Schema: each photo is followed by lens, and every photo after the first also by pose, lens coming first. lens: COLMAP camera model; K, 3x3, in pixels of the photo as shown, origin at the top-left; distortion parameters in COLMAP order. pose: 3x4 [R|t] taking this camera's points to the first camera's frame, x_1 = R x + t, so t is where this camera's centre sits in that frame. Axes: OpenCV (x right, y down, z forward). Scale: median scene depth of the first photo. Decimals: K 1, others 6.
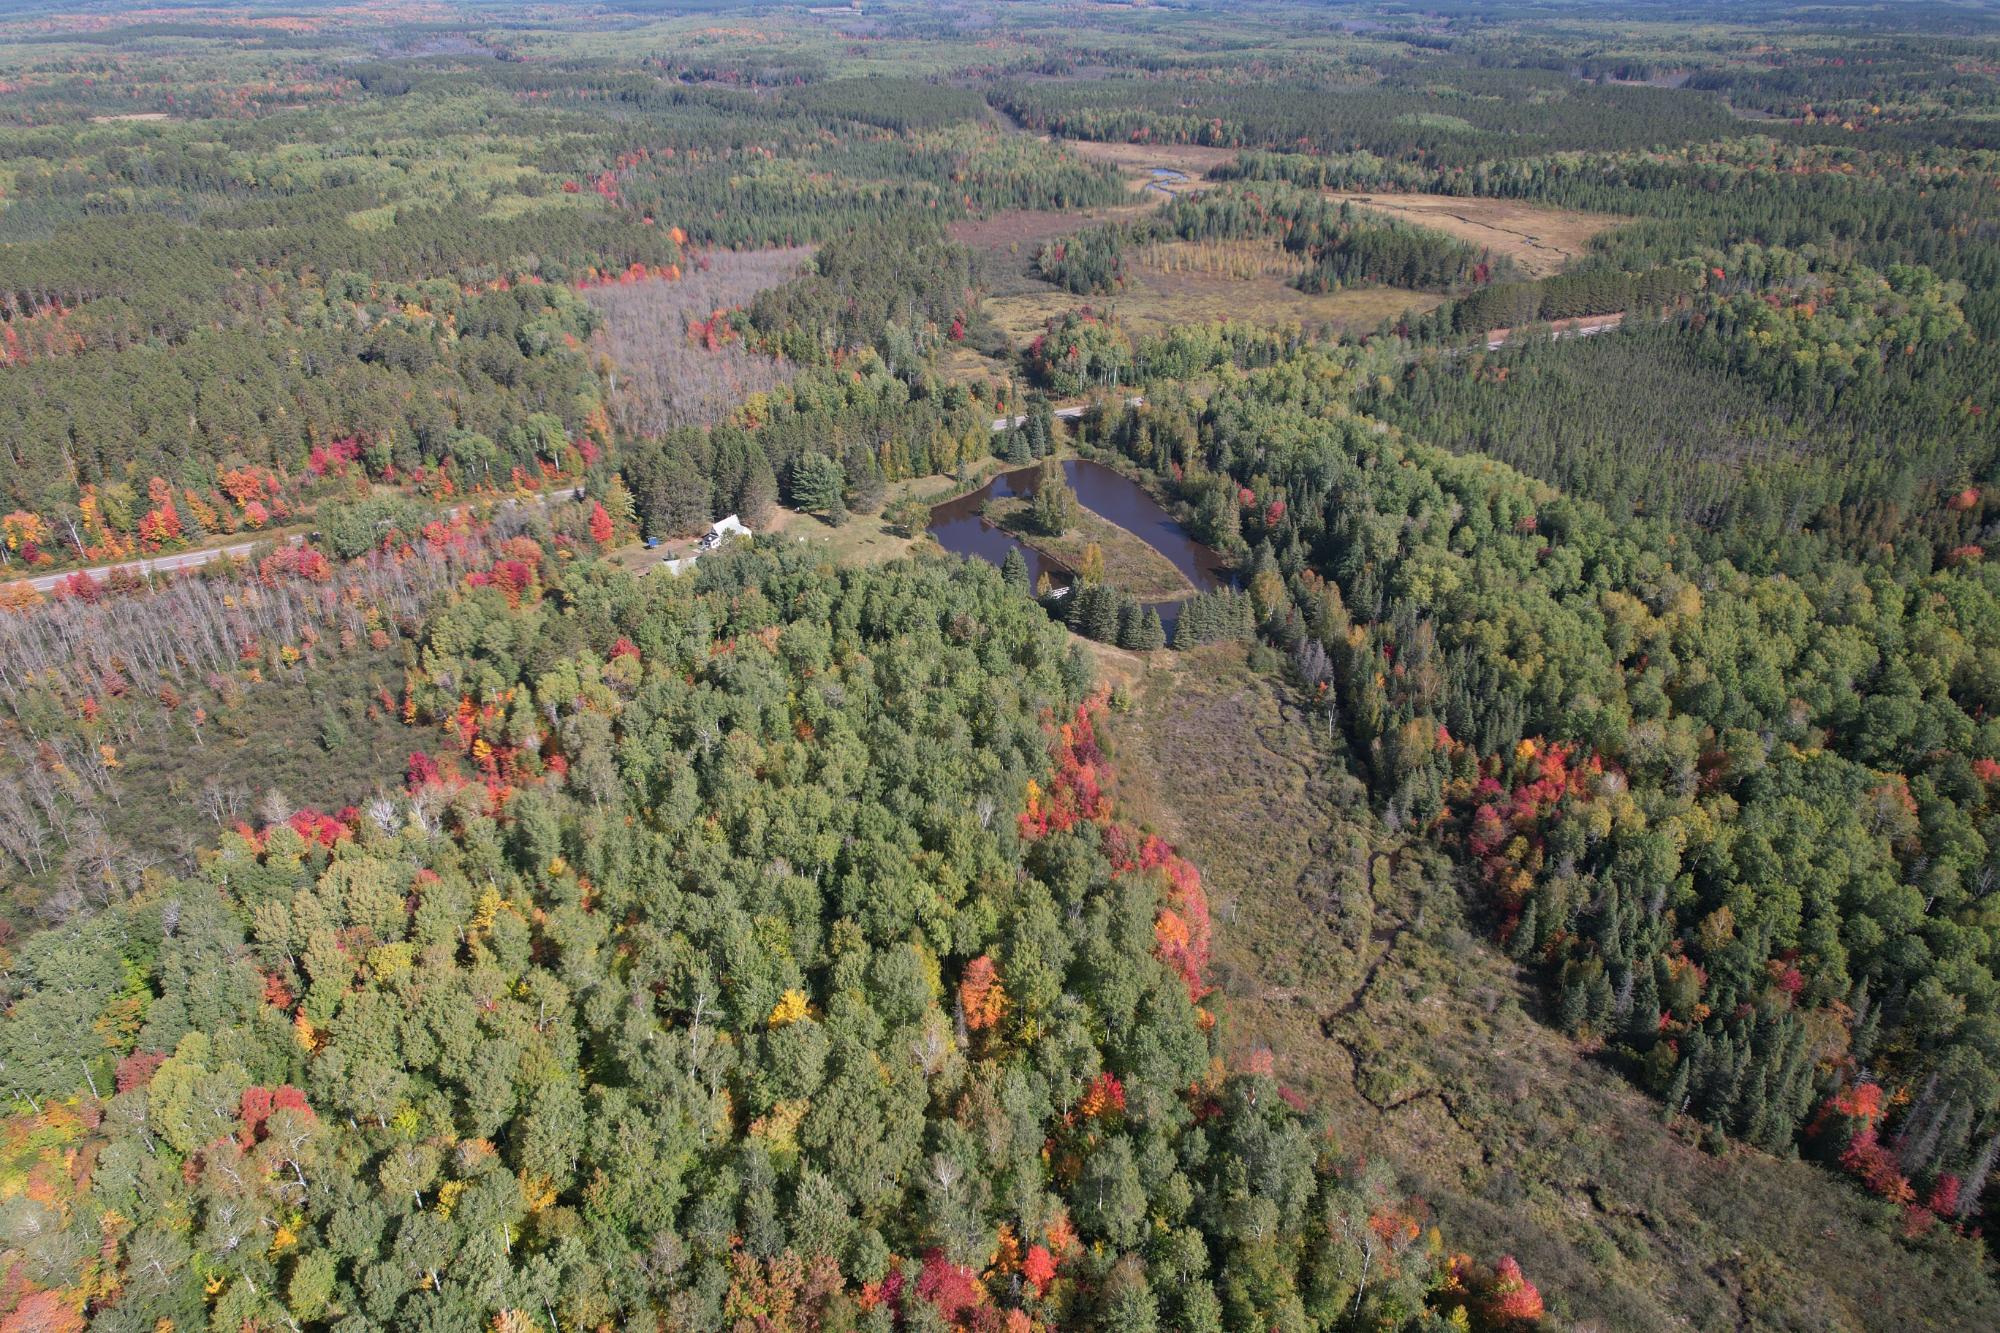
lens RADIAL K [[1282.9, 0, 1000.0], [0, 1282.9, 666.5], [0, 0, 1]] dist [-0.073942, 0.075310]
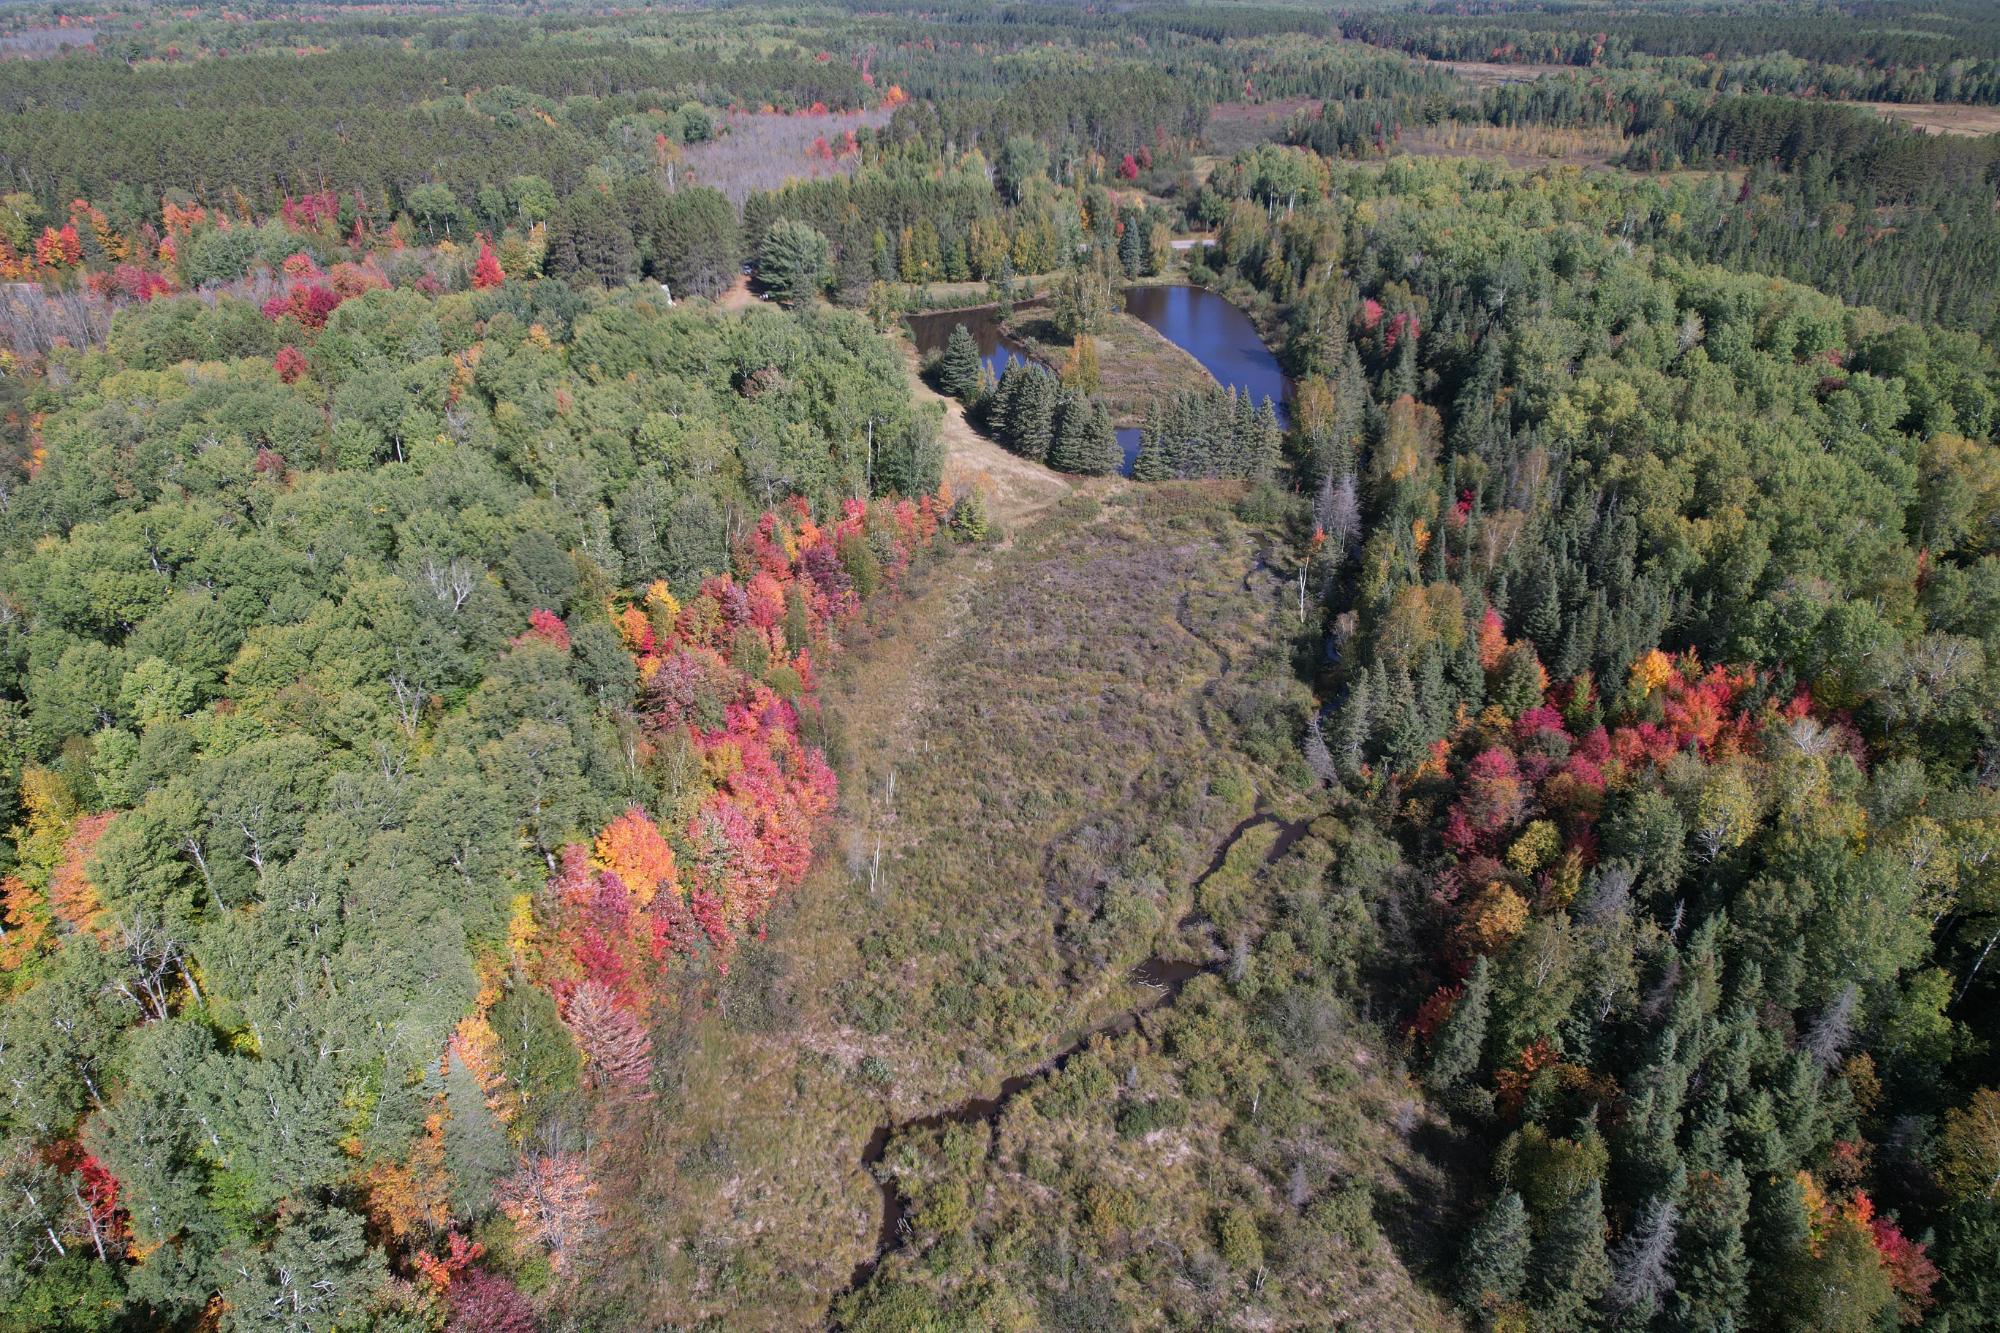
lens RADIAL K [[1282.9, 0, 1000.0], [0, 1282.9, 666.5], [0, 0, 1]] dist [-0.073942, 0.075310]
pose [[0.955935, 0.142034, -0.256935, 0.199532], [-0.141419, 0.989728, 0.020969, 0.058776], [0.257274, 0.016290, 0.966201, 0.313632]]
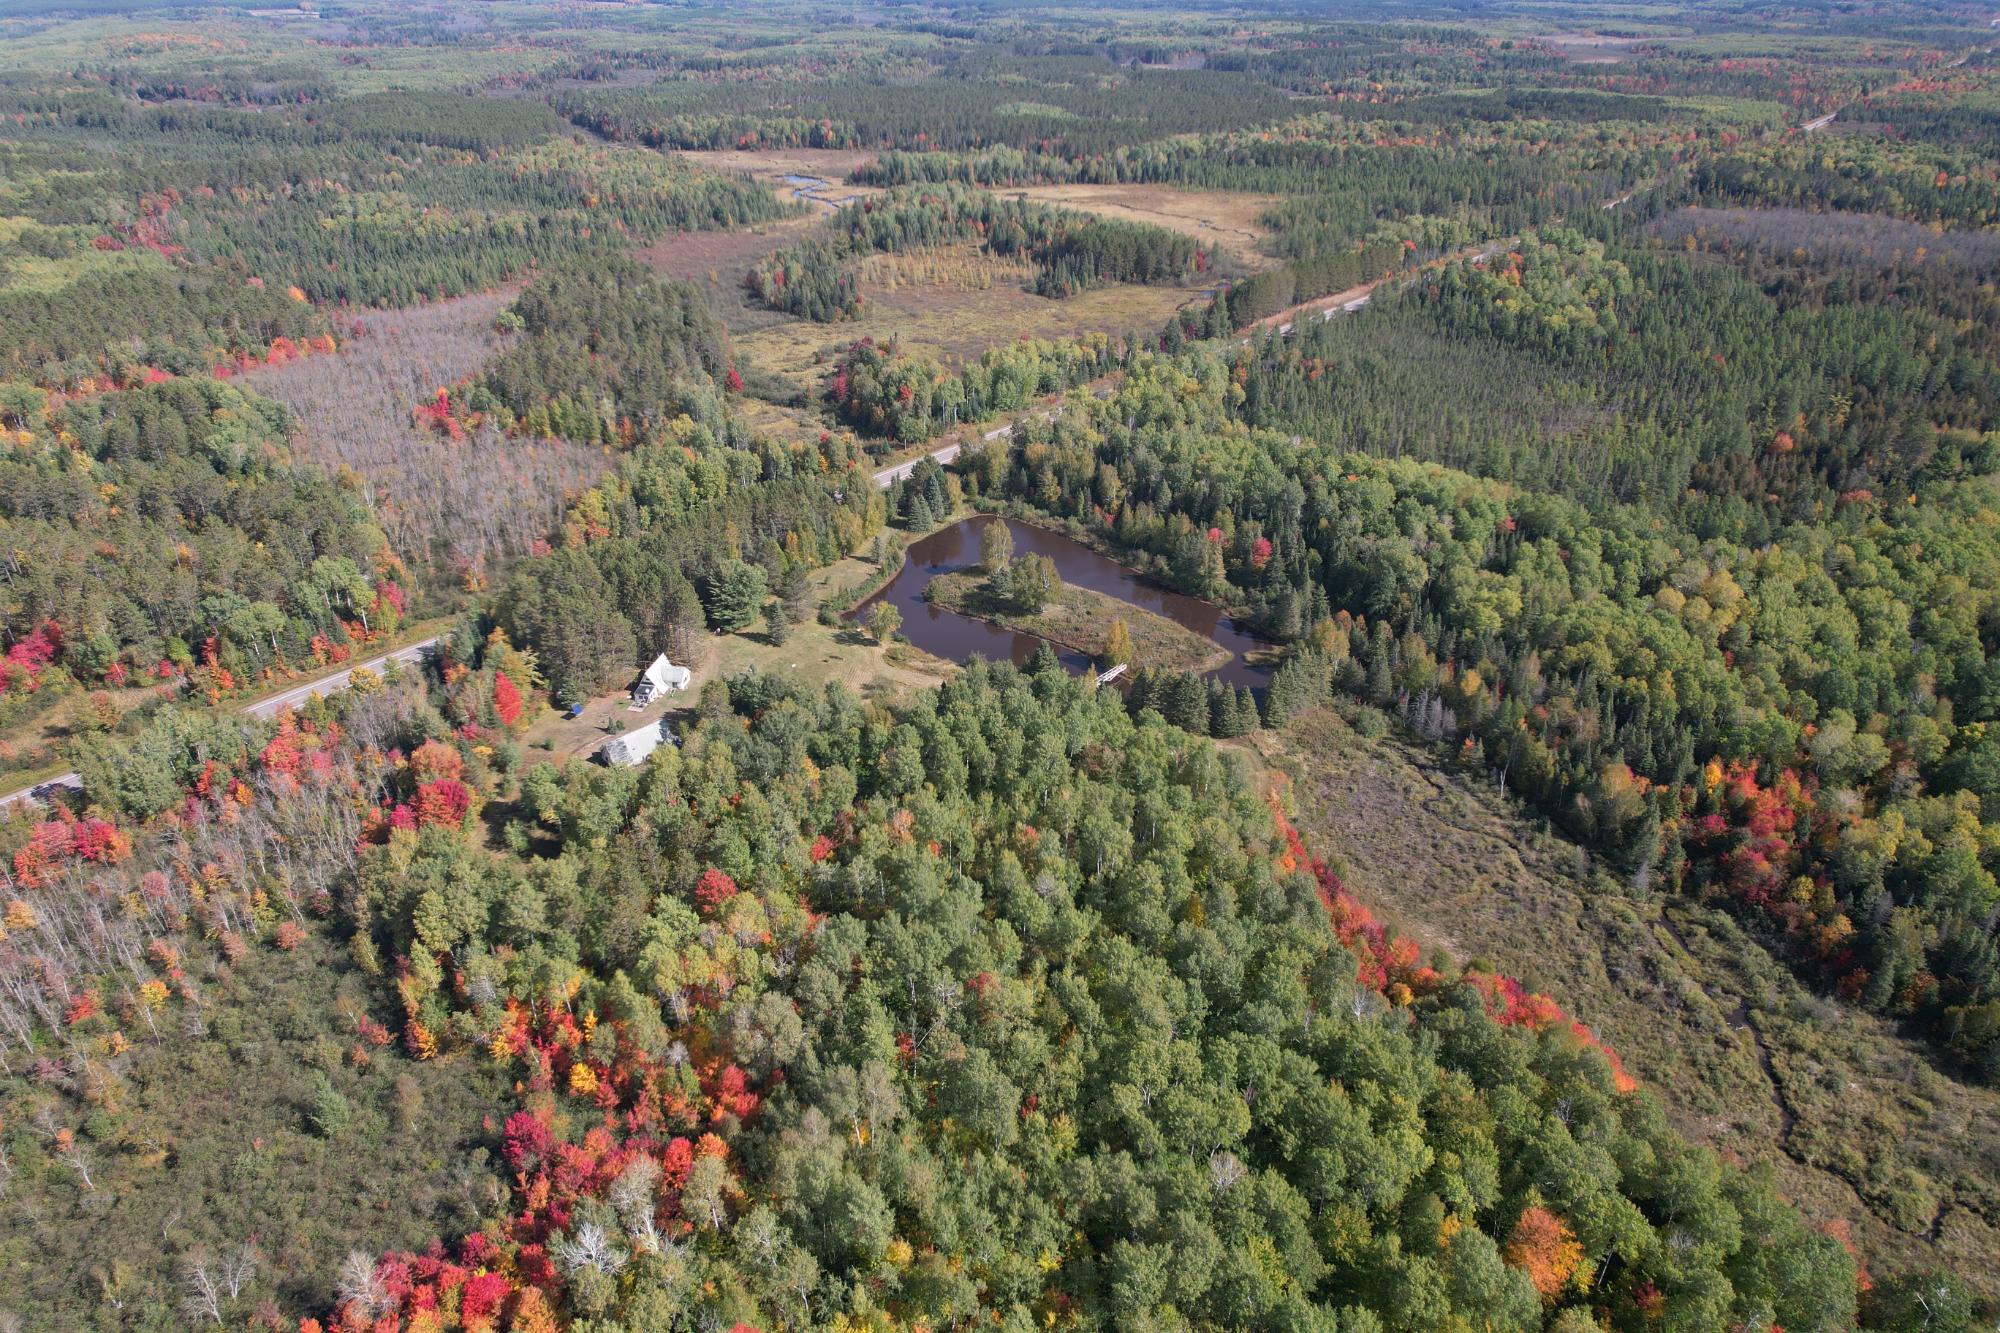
lens RADIAL K [[1282.9, 0, 1000.0], [0, 1282.9, 666.5], [0, 0, 1]] dist [-0.073942, 0.075310]
pose [[0.932235, -0.178532, 0.314744, -0.252657], [0.177485, 0.983595, 0.032237, -0.095060], [-0.315336, 0.025810, 0.948629, 0.170215]]
